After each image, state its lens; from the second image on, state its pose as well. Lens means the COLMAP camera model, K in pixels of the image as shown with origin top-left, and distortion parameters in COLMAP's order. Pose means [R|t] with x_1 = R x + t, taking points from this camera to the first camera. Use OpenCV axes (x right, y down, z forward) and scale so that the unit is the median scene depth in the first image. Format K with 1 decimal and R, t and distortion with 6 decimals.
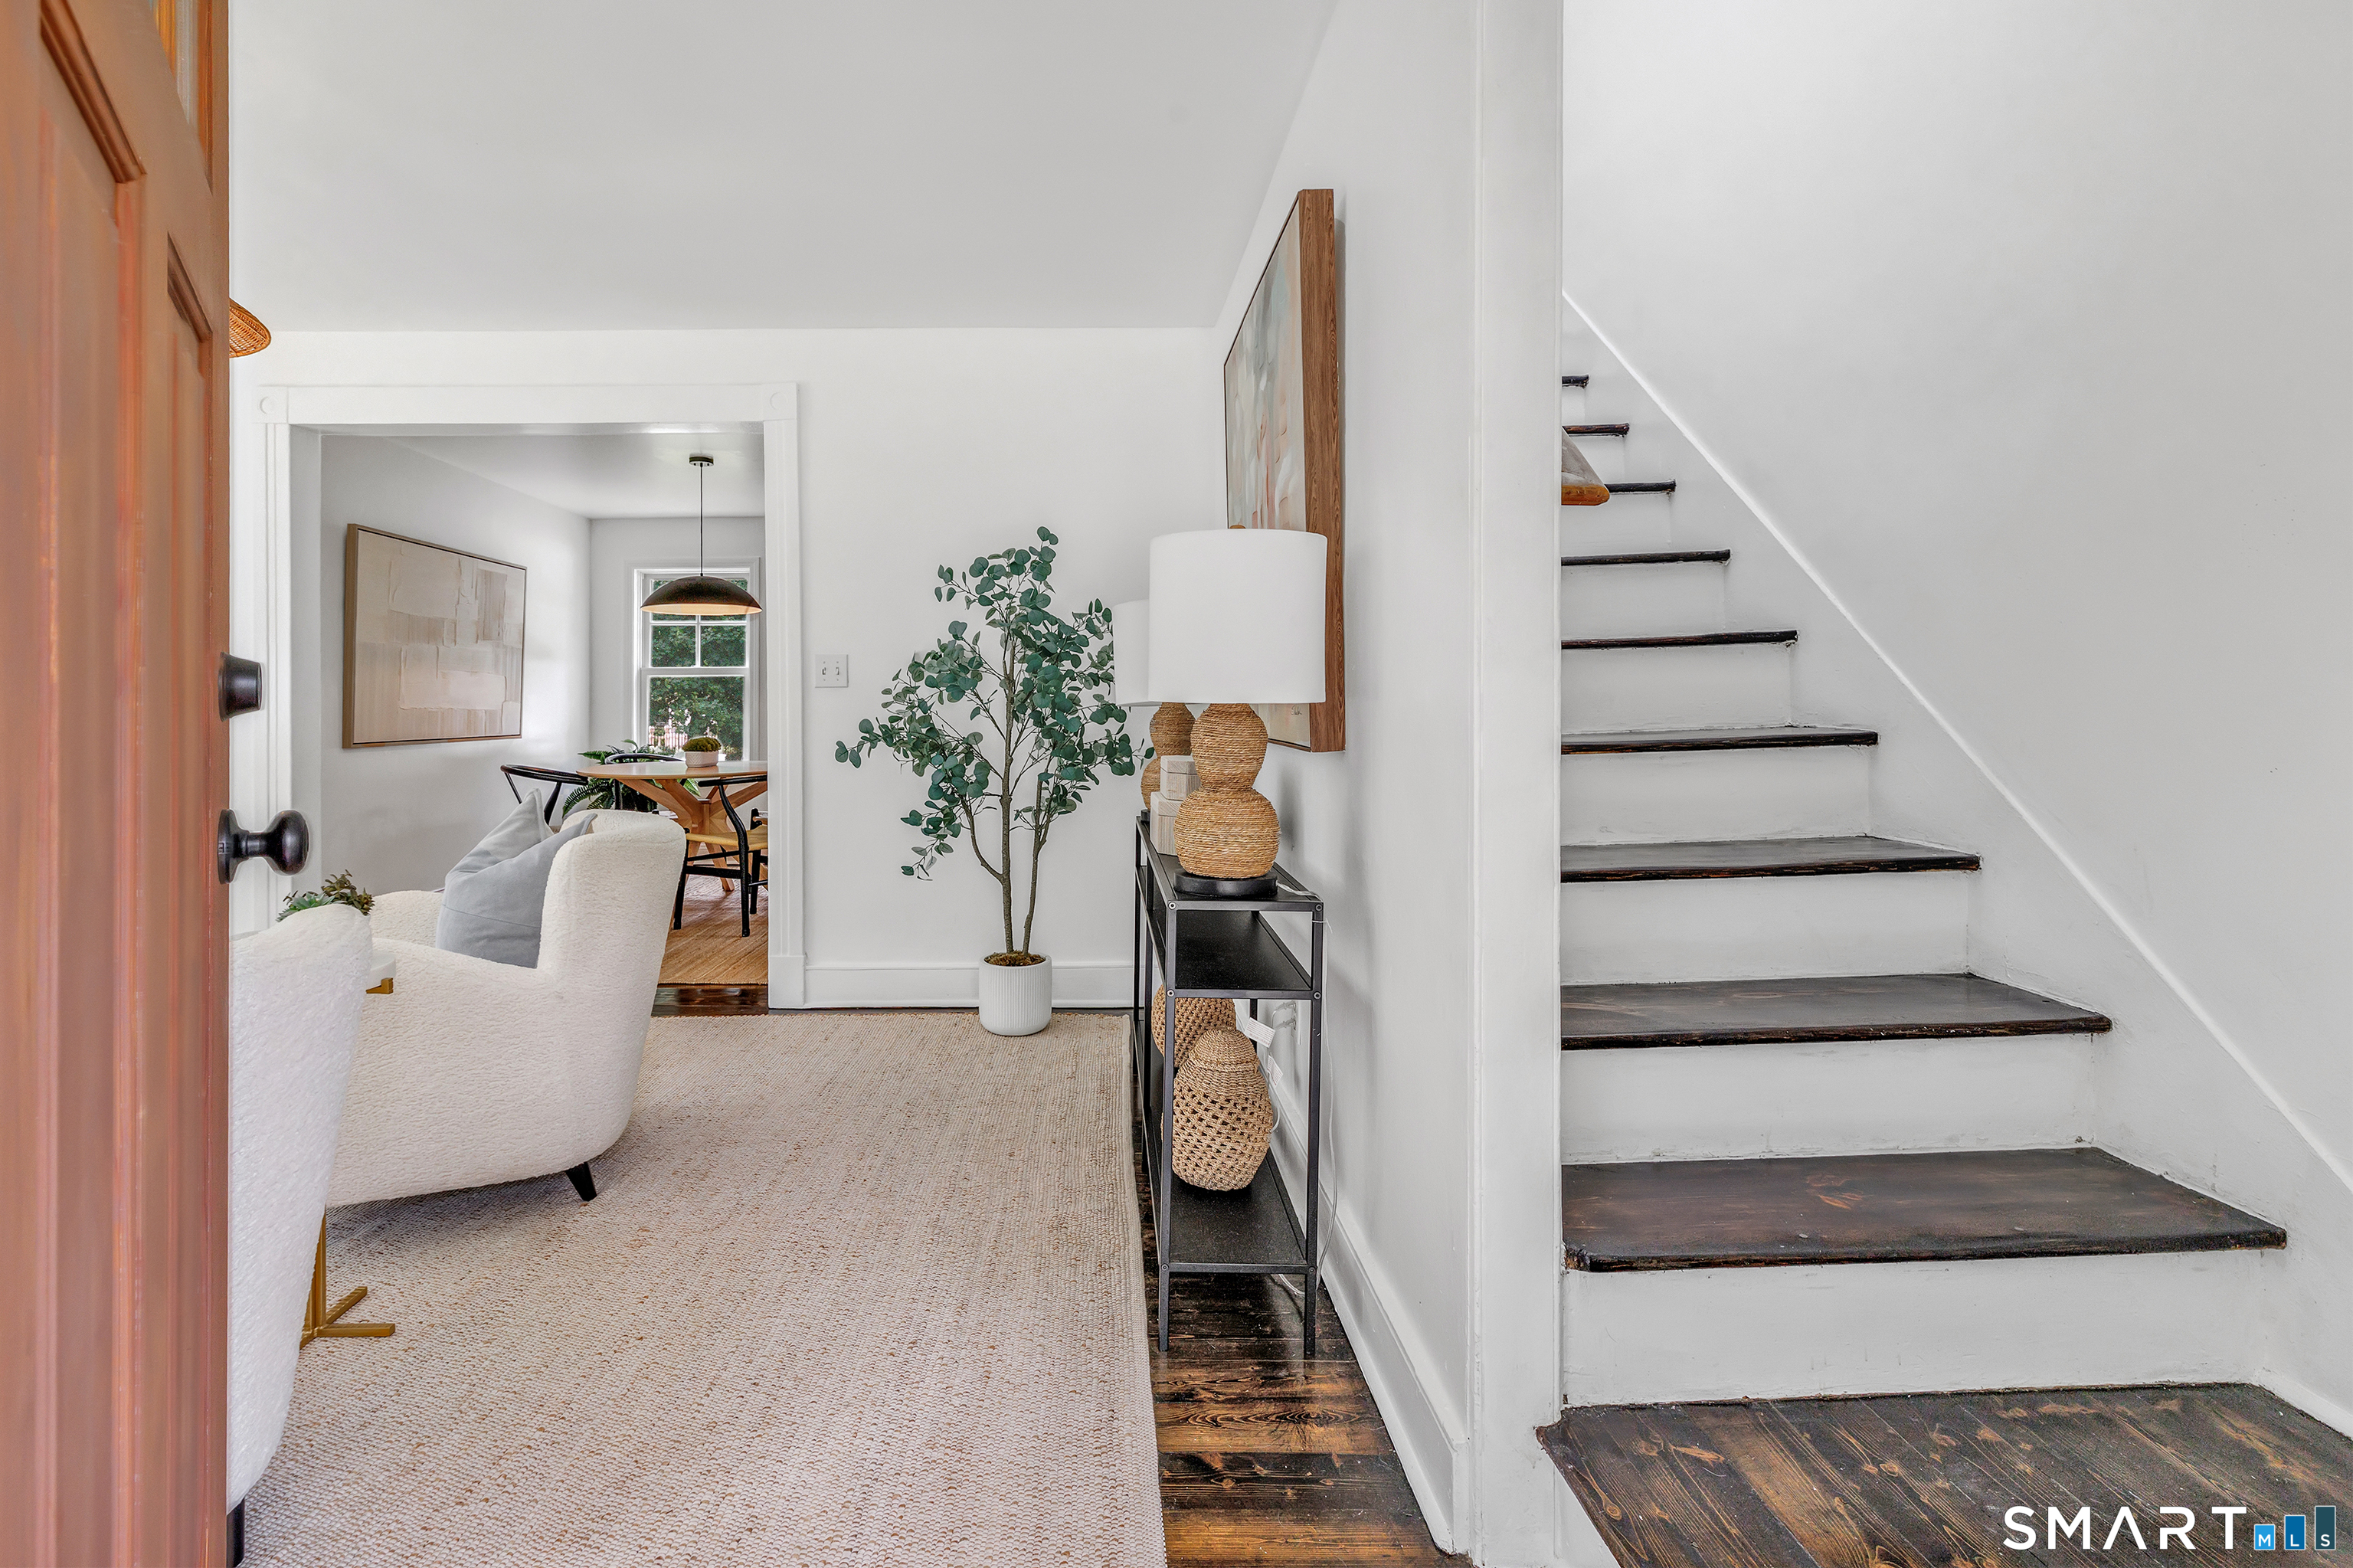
lens RADIAL K [[1111.5, 0, 1149.9], [0, 1111.5, 703.4], [0, 0, 1]] dist [0.000335, 0.000767]
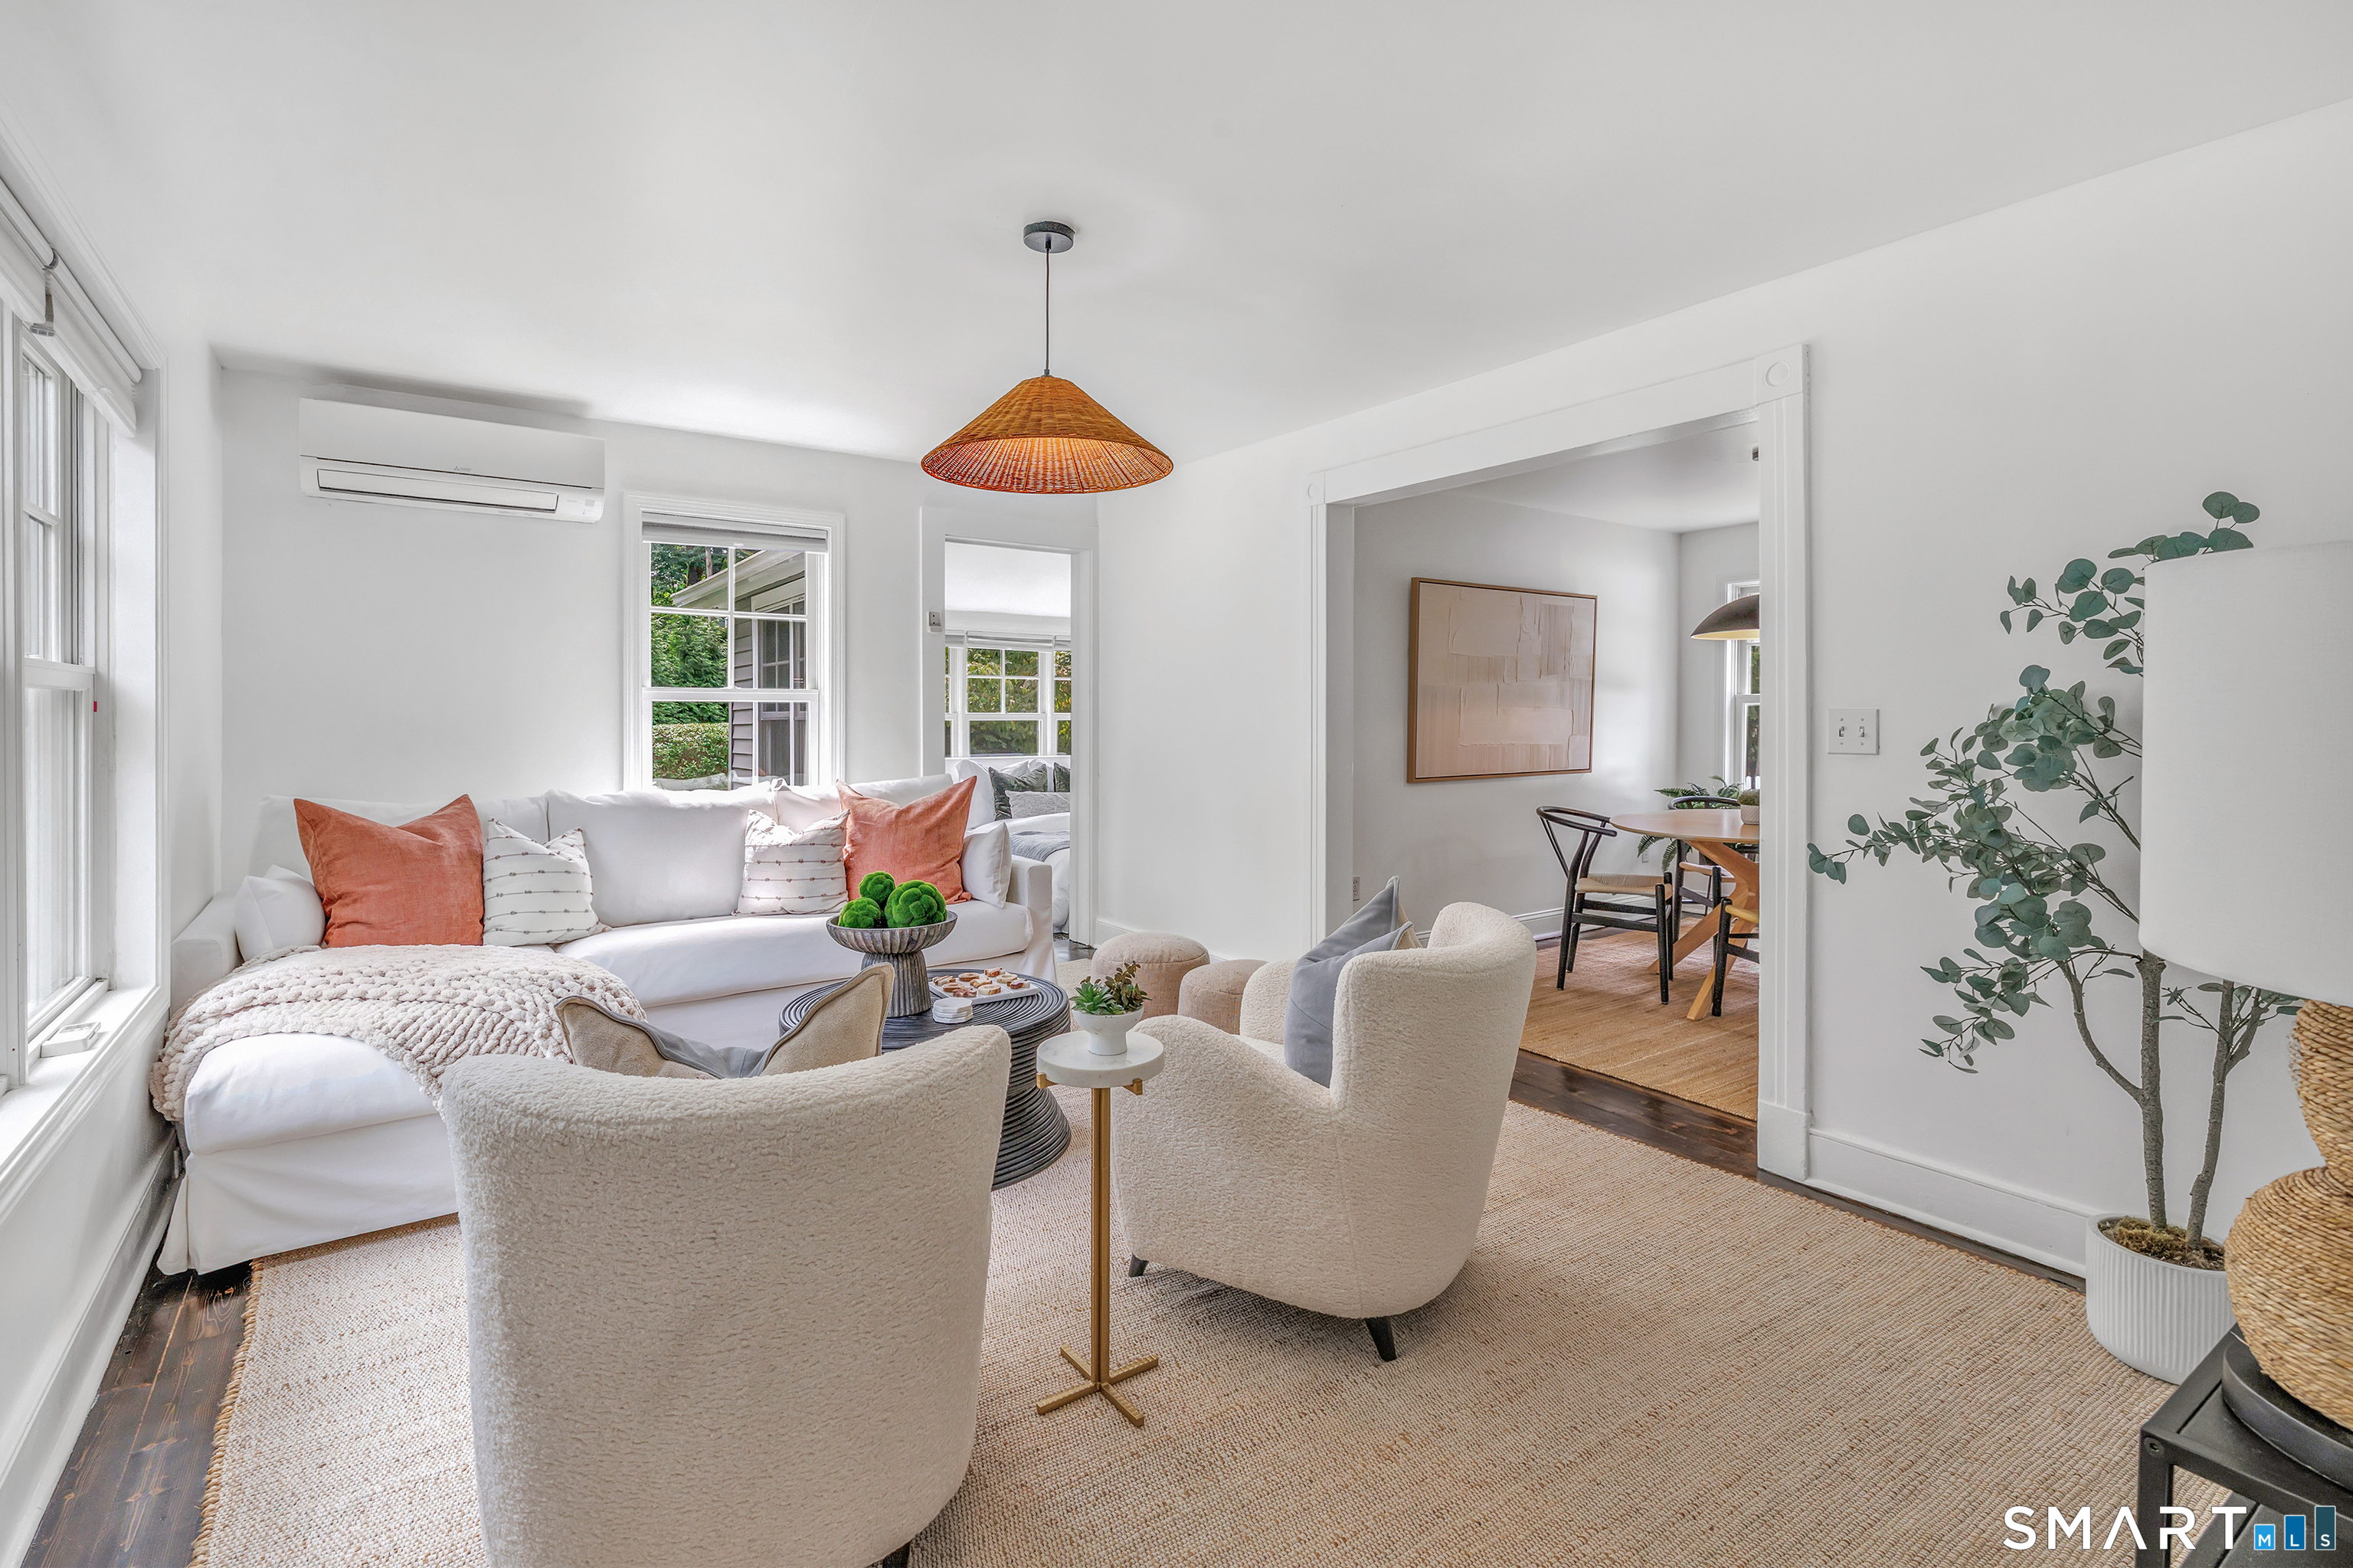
lens RADIAL K [[1111.5, 0, 1149.9], [0, 1111.5, 703.4], [0, 0, 1]] dist [0.000335, 0.000767]
pose [[0.519164, 0.009290, -0.854624, 0.096028], [-0.002969, 0.999954, 0.009067, -0.054562], [0.854670, -0.002169, 0.519168, 0.245681]]
